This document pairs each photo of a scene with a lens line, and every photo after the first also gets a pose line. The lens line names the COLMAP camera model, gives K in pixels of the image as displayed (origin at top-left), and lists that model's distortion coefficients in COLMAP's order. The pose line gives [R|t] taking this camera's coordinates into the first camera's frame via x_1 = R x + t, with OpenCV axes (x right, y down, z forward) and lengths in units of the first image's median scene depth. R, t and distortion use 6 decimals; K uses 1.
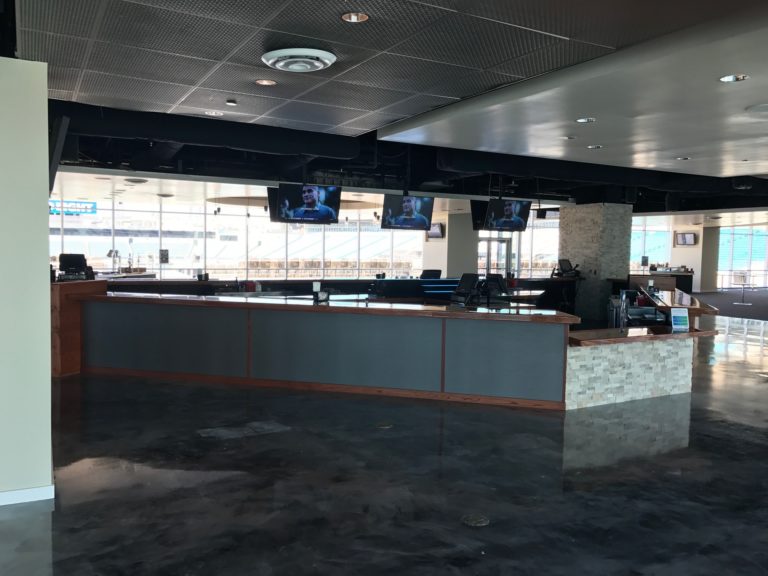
lens RADIAL K [[628.5, 0, 384.0], [0, 628.5, 288.0], [0, 0, 1]] dist [0.043093, -0.010674]
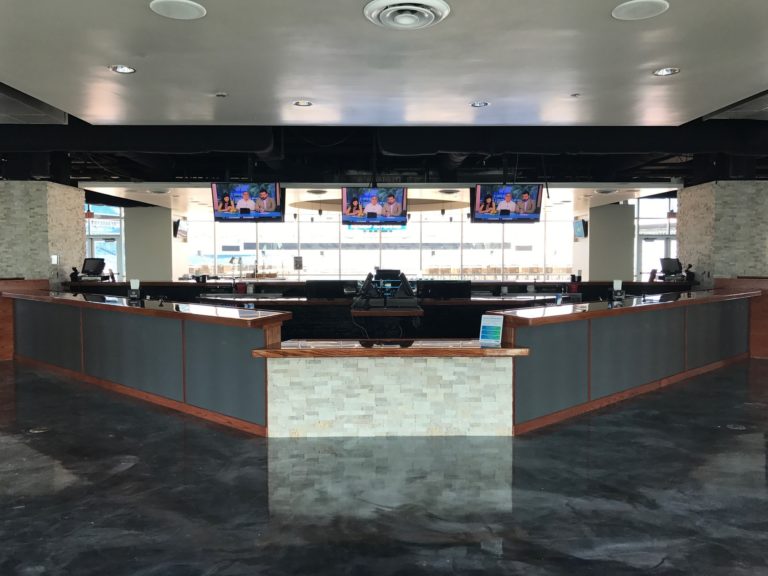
lens RADIAL K [[630.5, 0, 384.0], [0, 630.5, 288.0], [0, 0, 1]] dist [0.007980, -0.000283]
pose [[0.883371, 0.005133, -0.468646, 0.693455], [-0.013102, 0.999820, -0.013747, 0.013104], [0.468491, 0.018284, 0.883279, 0.320429]]
